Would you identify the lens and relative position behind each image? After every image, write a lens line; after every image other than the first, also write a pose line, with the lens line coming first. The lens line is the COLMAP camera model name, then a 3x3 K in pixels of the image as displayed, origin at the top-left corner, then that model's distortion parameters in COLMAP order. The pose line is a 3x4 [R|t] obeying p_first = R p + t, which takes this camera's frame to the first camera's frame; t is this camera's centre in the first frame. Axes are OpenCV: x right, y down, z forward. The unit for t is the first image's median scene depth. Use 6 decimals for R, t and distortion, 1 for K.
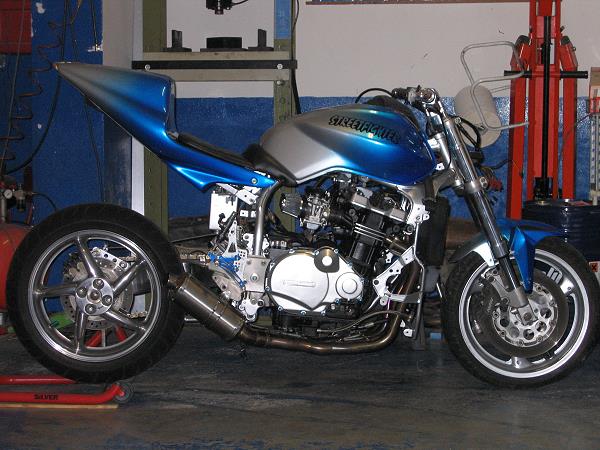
lens RADIAL K [[1479.4, 0, 300.0], [0, 1479.4, 225.0], [0, 0, 1]] dist [-0.002703, -0.541502]
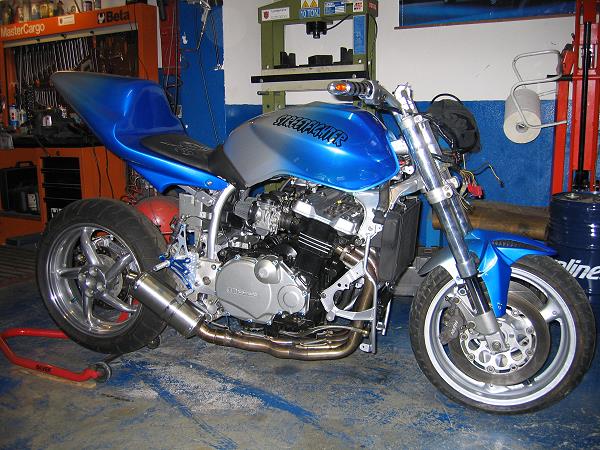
lens RADIAL K [[613.6, 0, 300.0], [0, 613.6, 225.0], [0, 0, 1]] dist [-0.084260, 0.027584]
pose [[0.930908, 0.052095, -0.361519, 0.169616], [-0.016423, 0.994745, 0.101054, -0.042868], [0.364884, -0.088135, 0.926872, 0.623593]]
